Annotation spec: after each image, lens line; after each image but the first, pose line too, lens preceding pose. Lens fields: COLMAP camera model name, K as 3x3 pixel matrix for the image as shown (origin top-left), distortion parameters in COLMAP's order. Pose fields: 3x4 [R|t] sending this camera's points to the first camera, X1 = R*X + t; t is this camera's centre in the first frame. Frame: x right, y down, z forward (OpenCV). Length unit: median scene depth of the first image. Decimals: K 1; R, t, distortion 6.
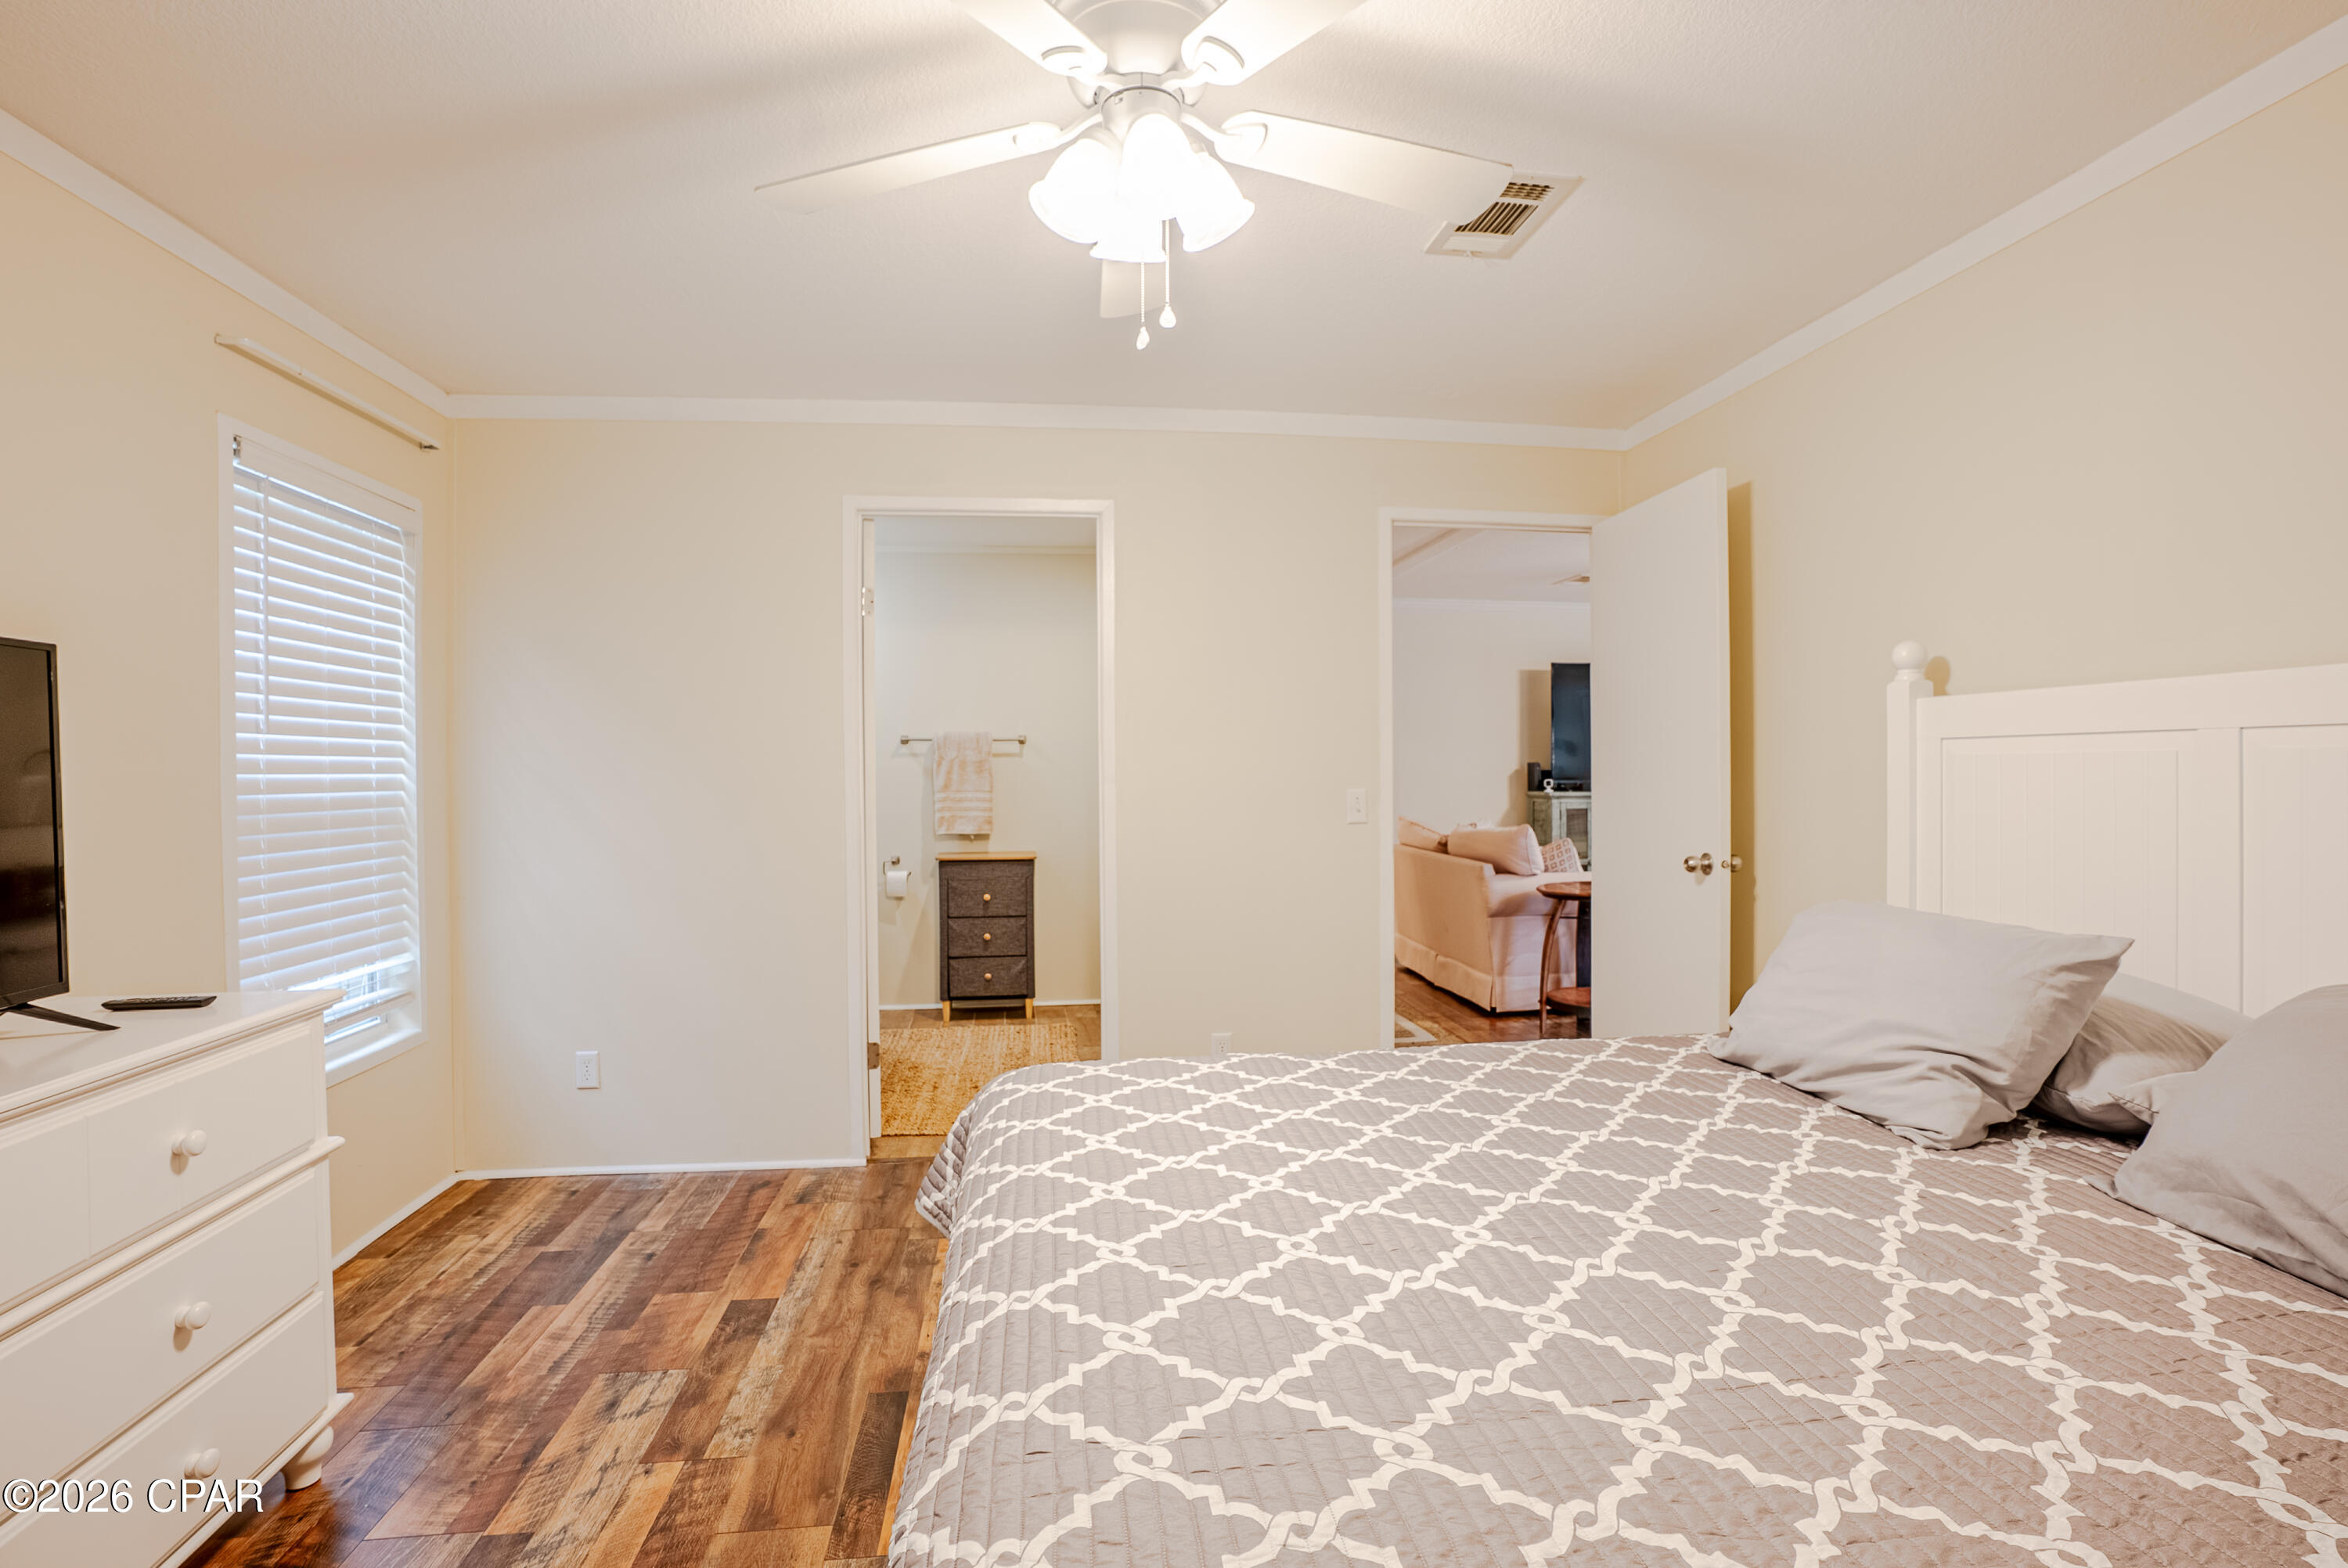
lens RADIAL K [[1114.9, 0, 1162.4], [0, 1114.9, 781.7], [0, 0, 1]] dist [-0.023815, 0.004653]
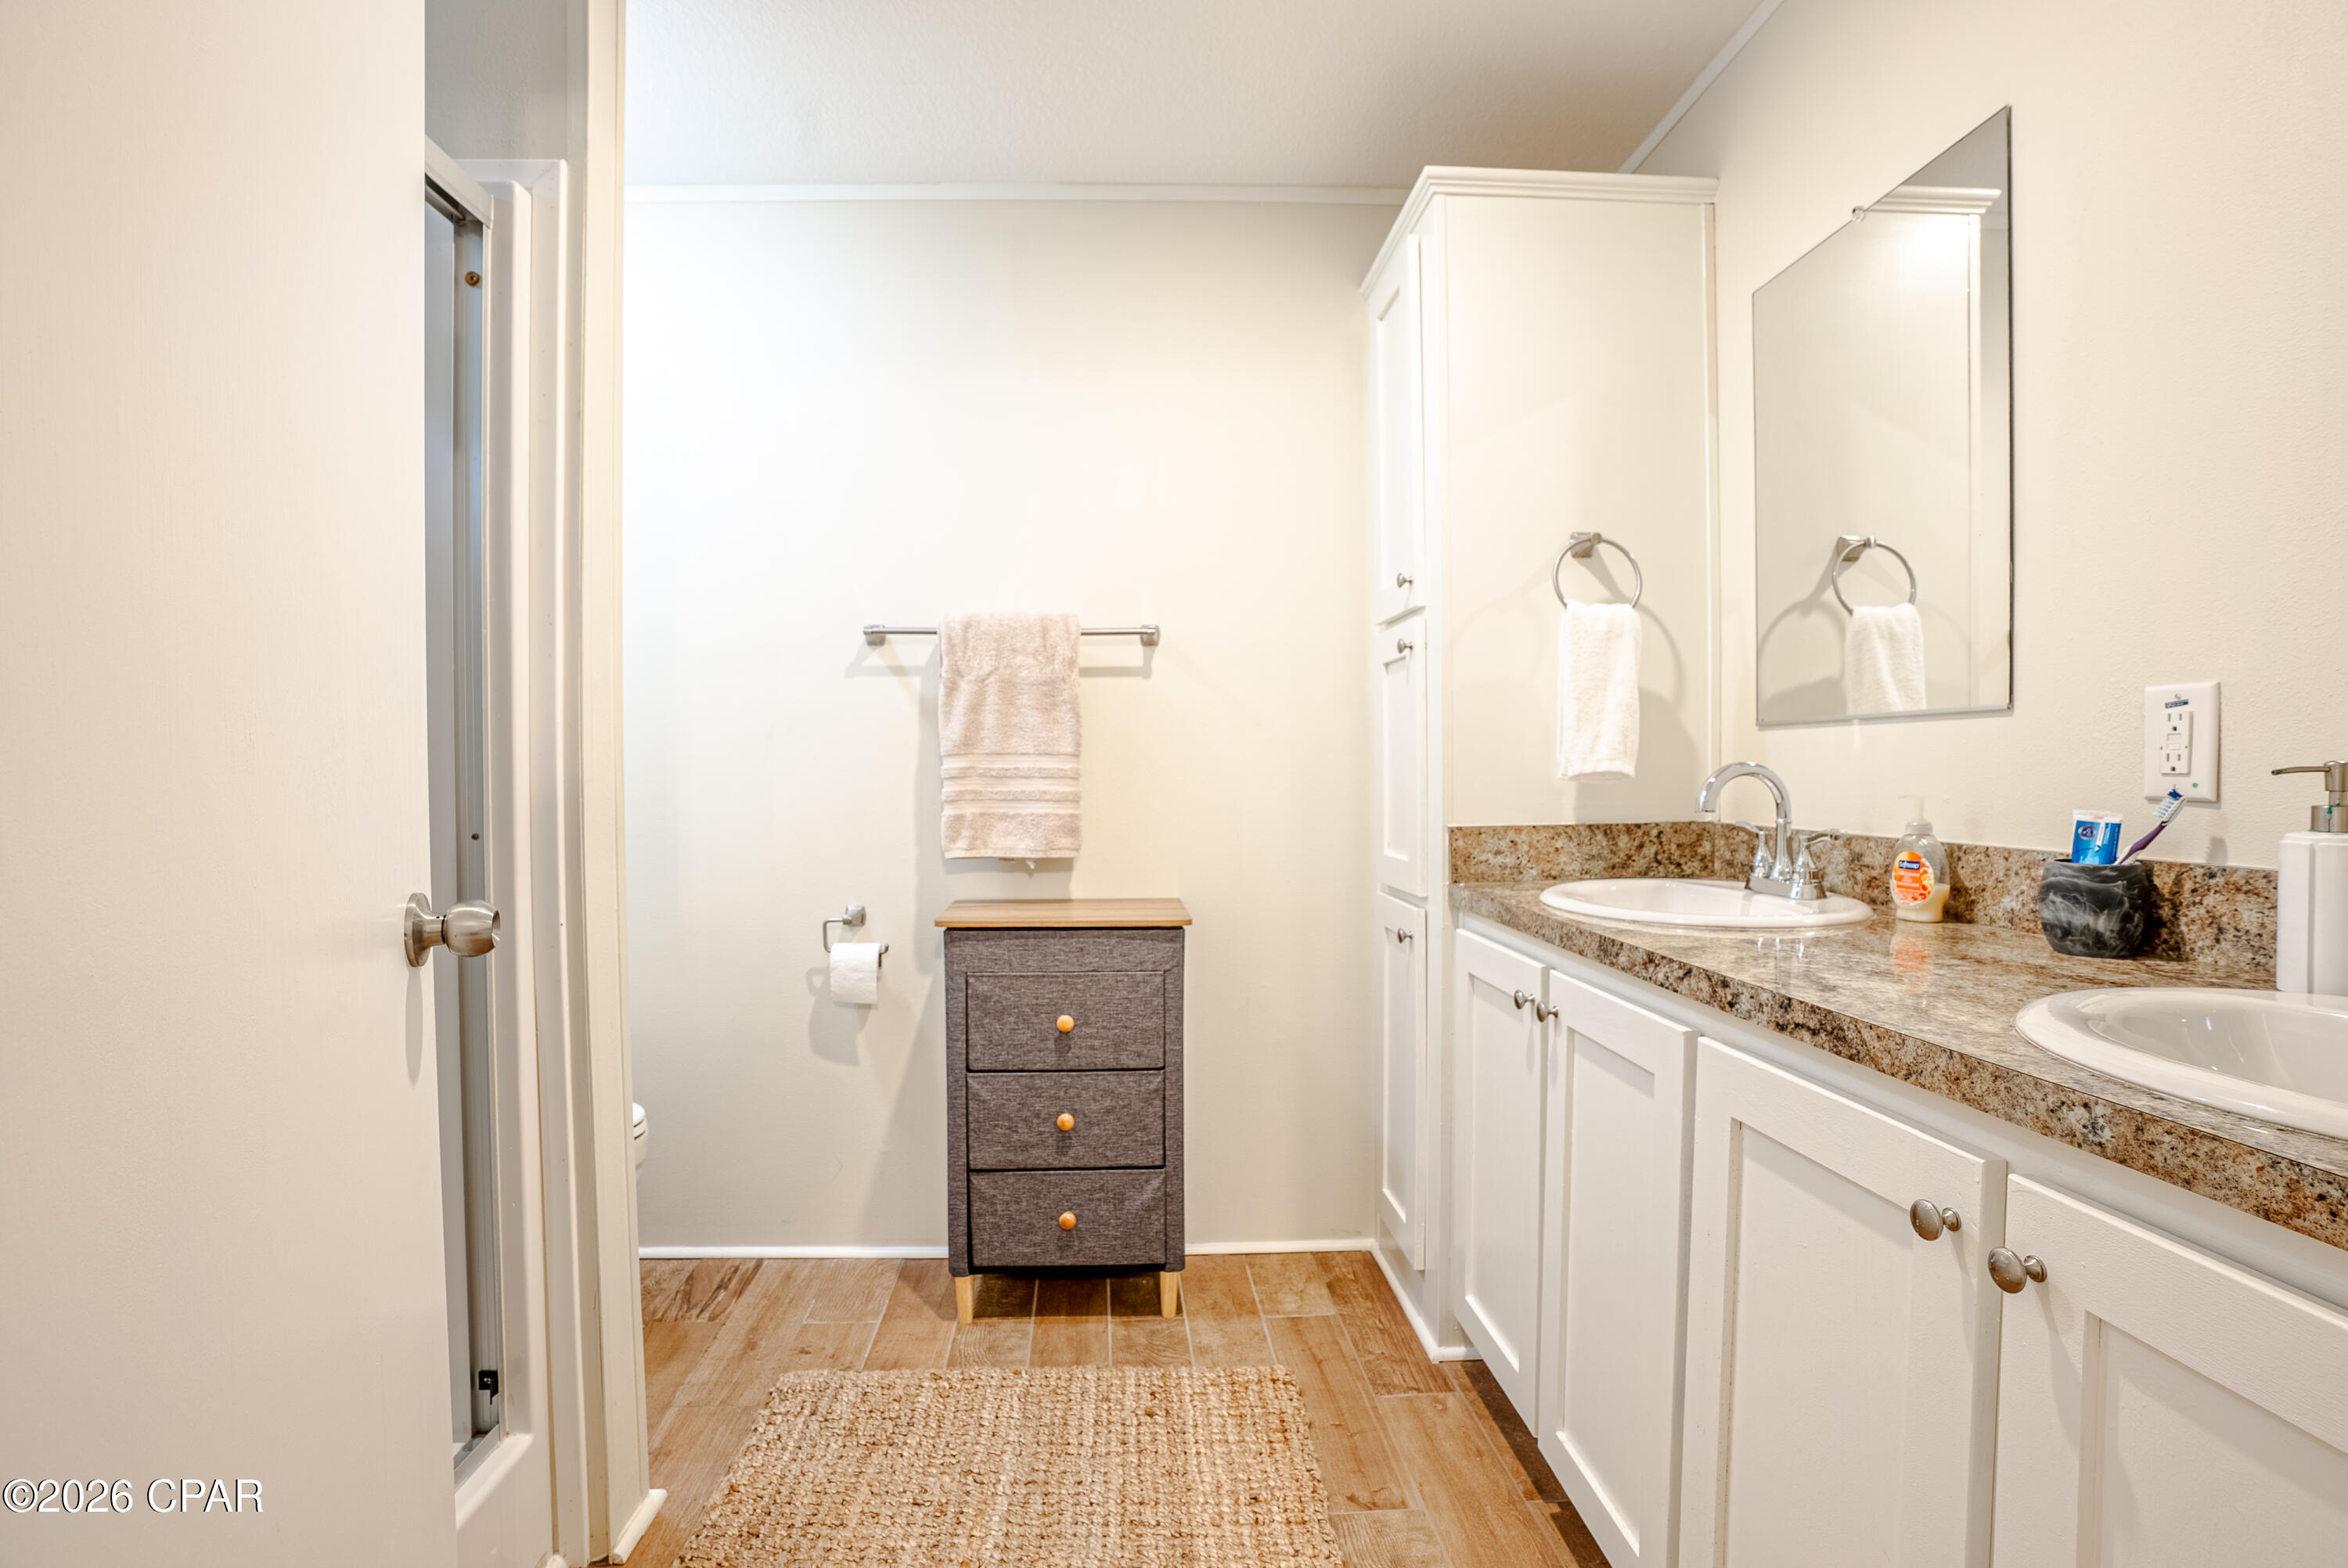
lens RADIAL K [[1114.9, 0, 1177.5], [0, 1114.9, 788.4], [0, 0, 1]] dist [-0.023815, 0.004653]
pose [[0.997426, 0.001812, -0.071685, -0.087511], [-0.001254, 0.999969, 0.007833, 0.018043], [0.071697, -0.007723, 0.997397, 0.595330]]
